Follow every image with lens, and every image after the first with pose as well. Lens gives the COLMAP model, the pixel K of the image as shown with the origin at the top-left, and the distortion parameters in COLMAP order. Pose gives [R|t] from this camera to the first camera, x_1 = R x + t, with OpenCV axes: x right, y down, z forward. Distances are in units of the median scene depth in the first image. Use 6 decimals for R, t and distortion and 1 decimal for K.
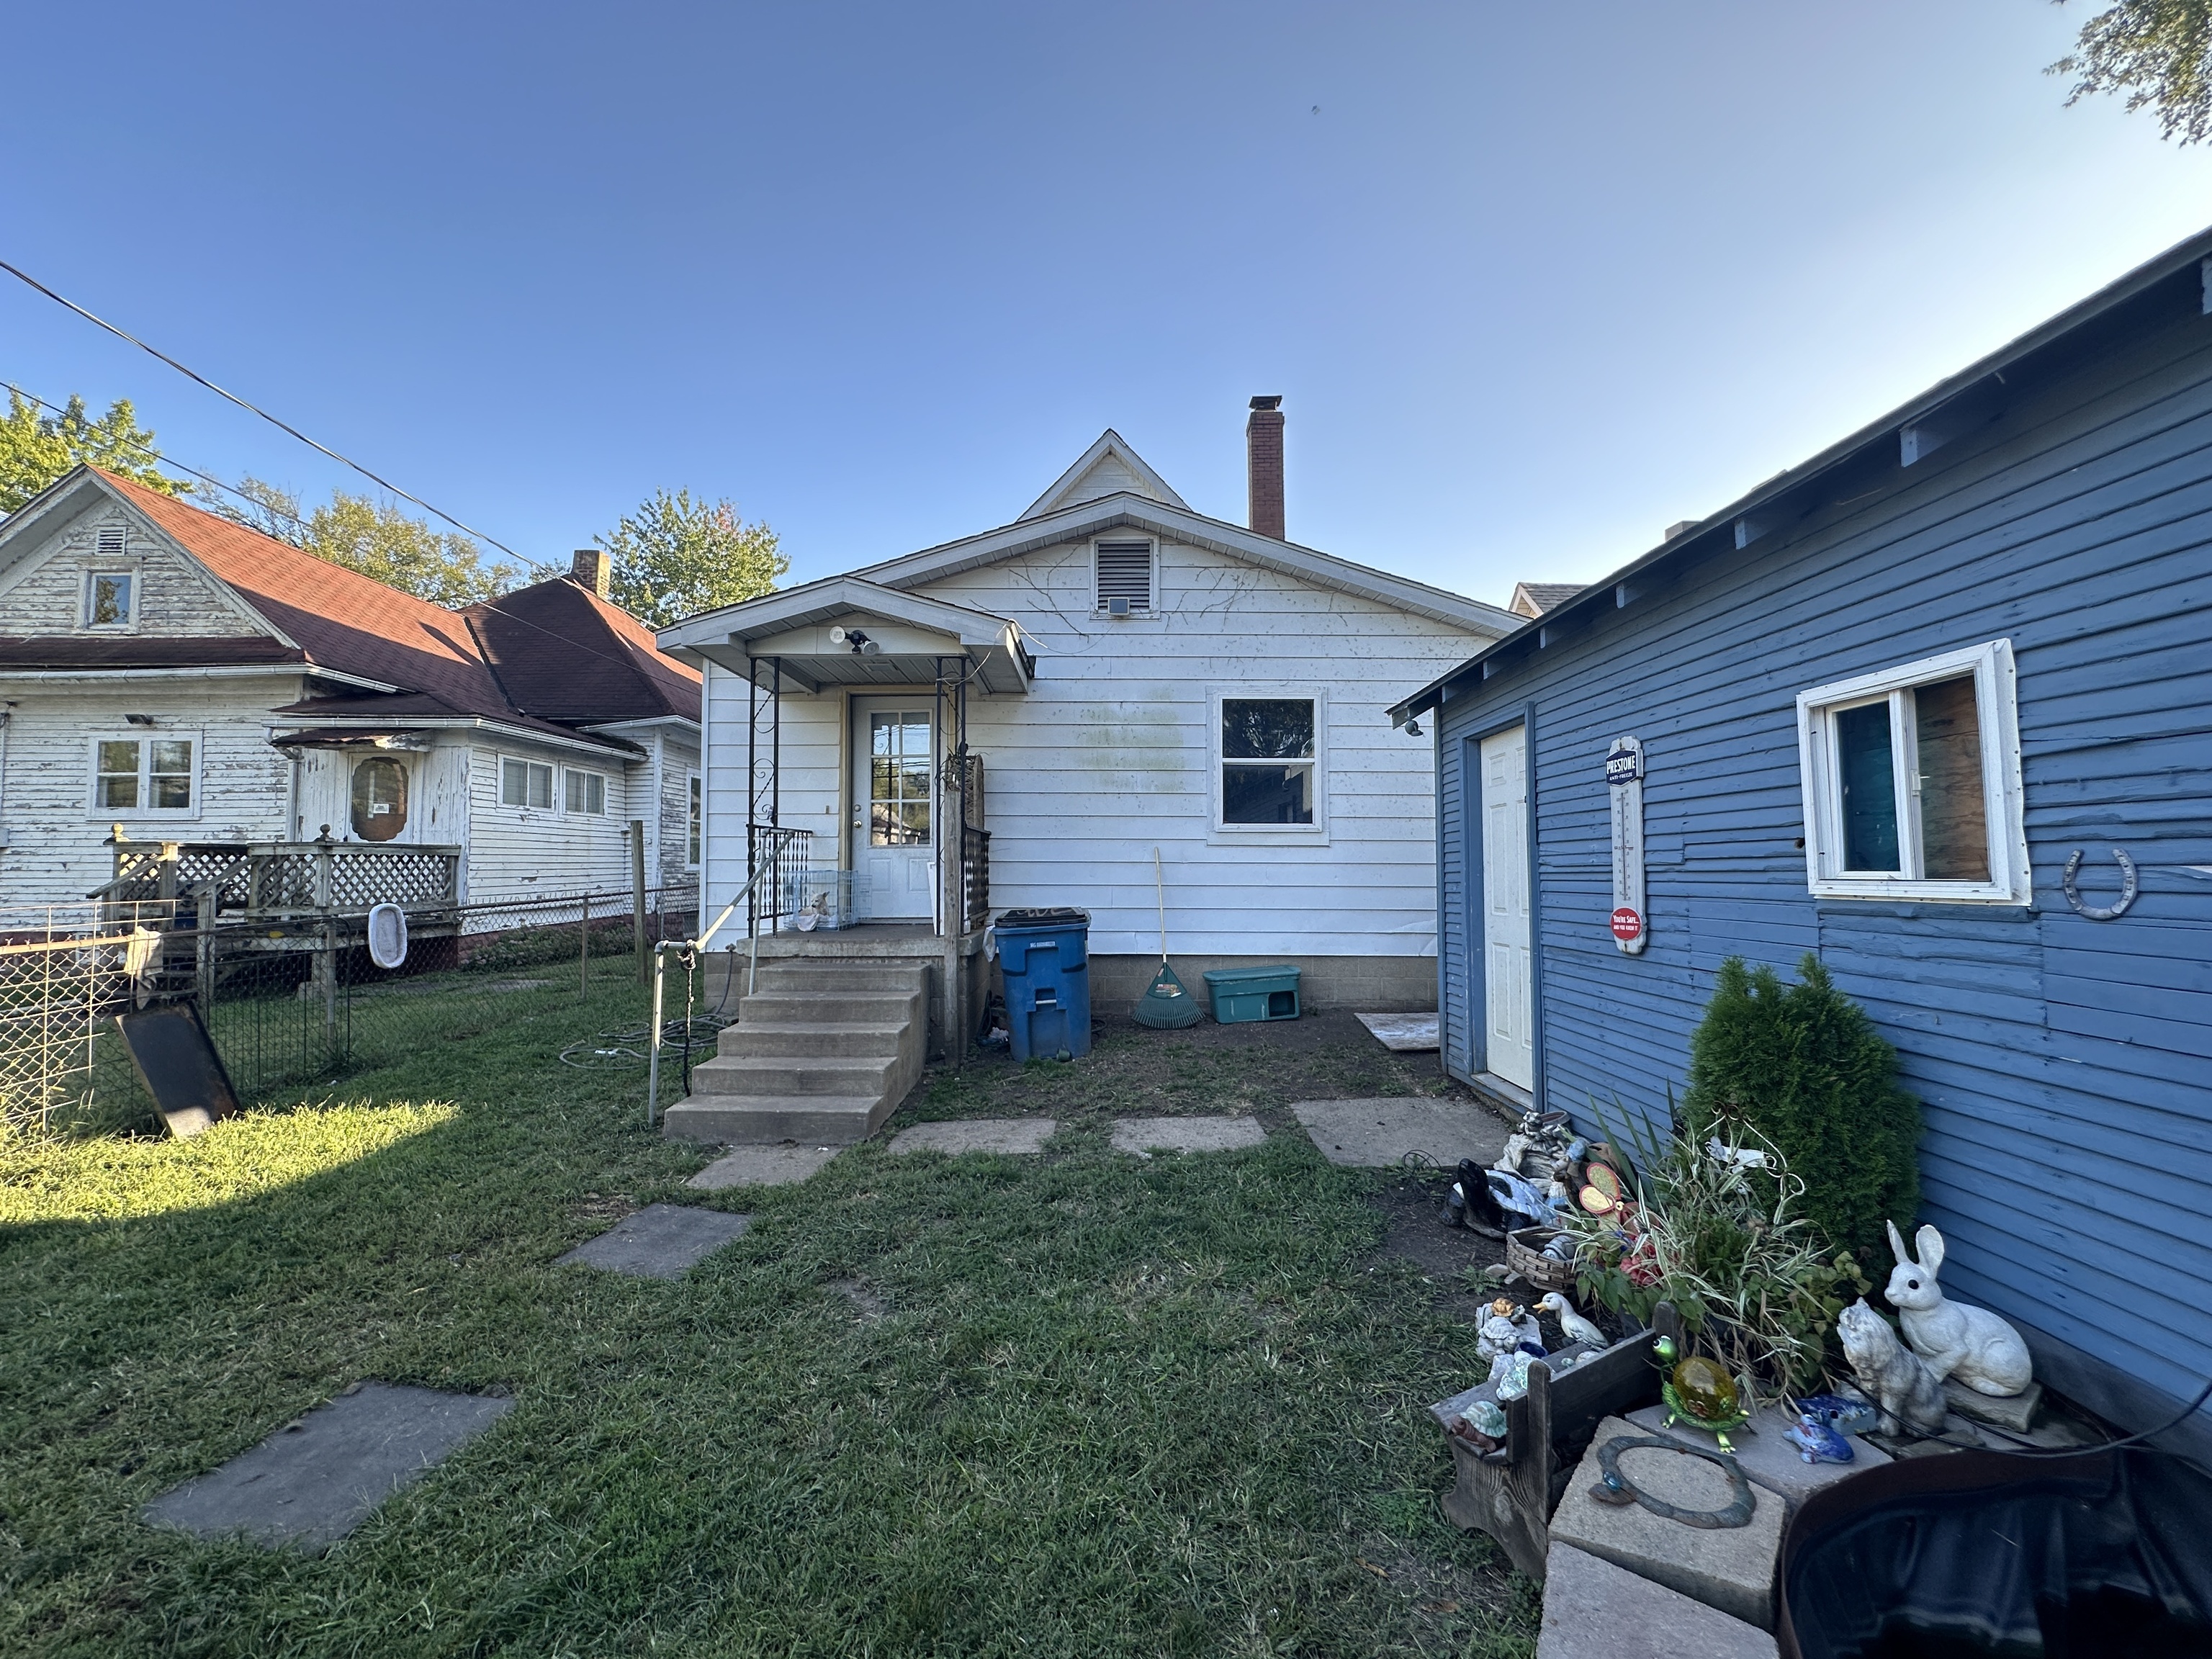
lens RADIAL K [[885.6, 0, 1102.2], [0, 885.6, 830.3], [0, 0, 1]] dist [-0.002617, 0.000374]
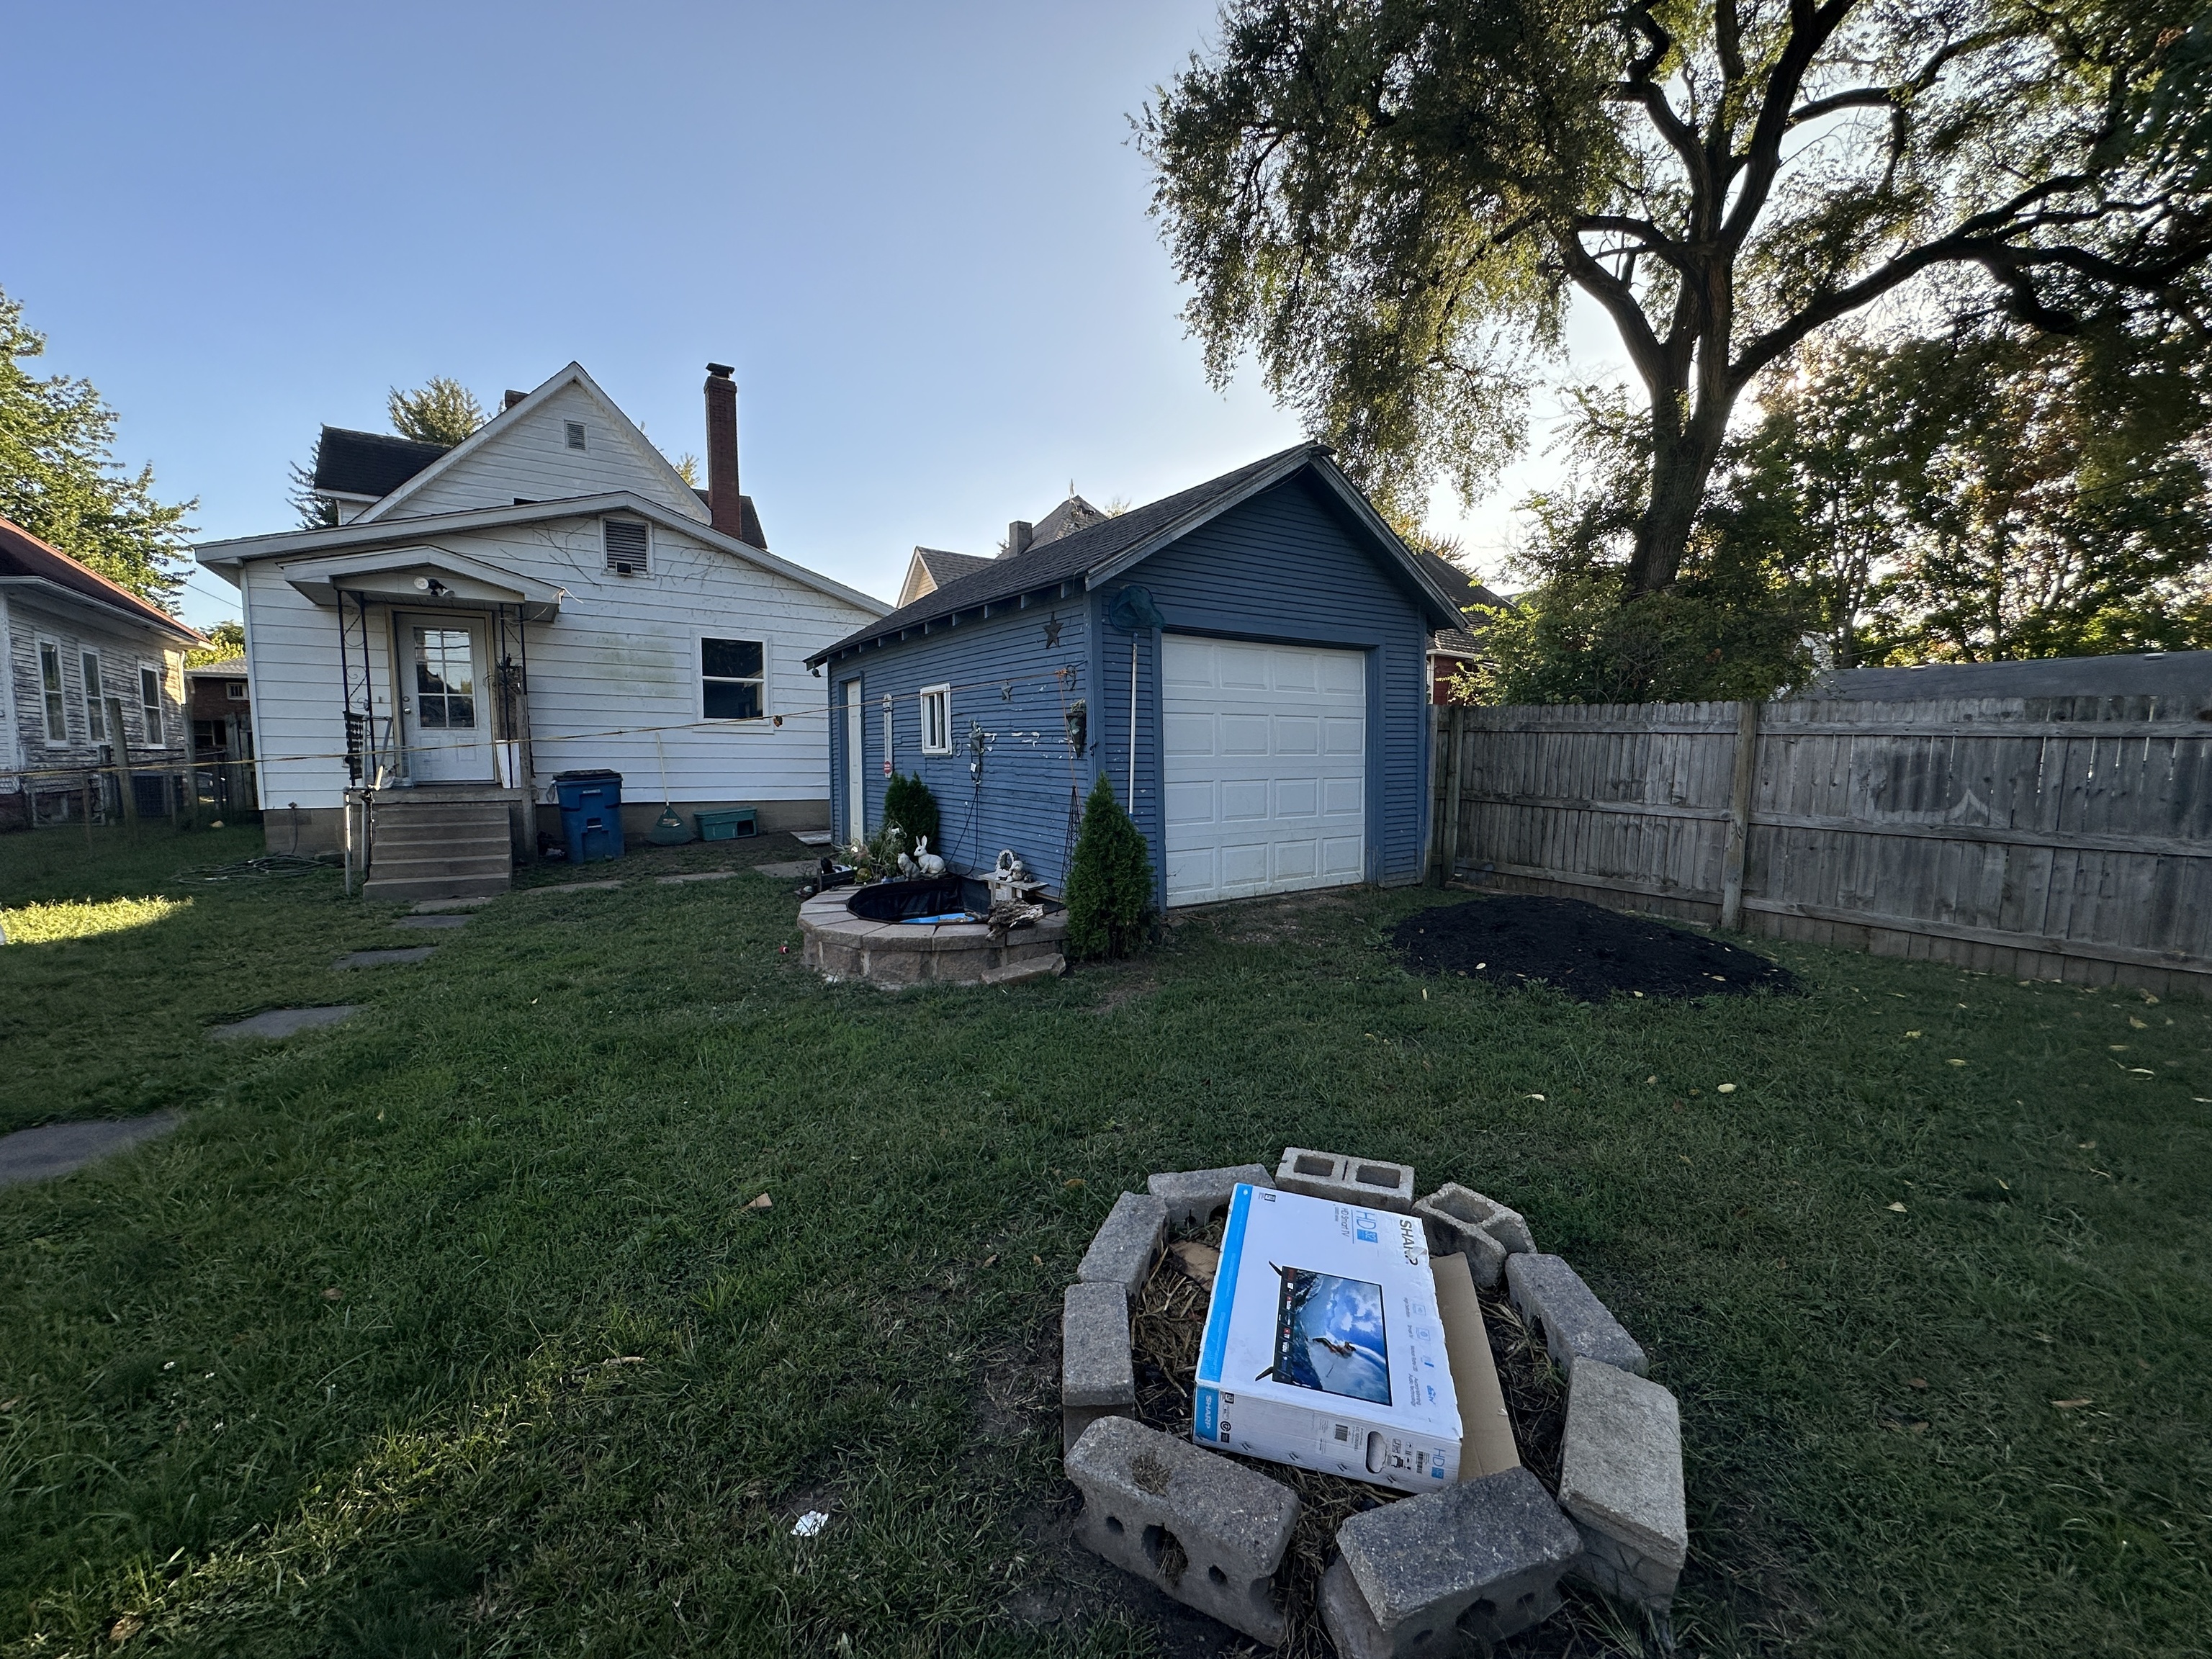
lens RADIAL K [[885.6, 0, 1102.2], [0, 885.6, 830.3], [0, 0, 1]] dist [-0.002617, 0.000374]
pose [[0.830938, -0.042809, 0.554715, -0.163237], [-0.028524, 0.992446, 0.119317, -0.018648], [-0.555633, -0.114968, 0.823441, -0.743670]]
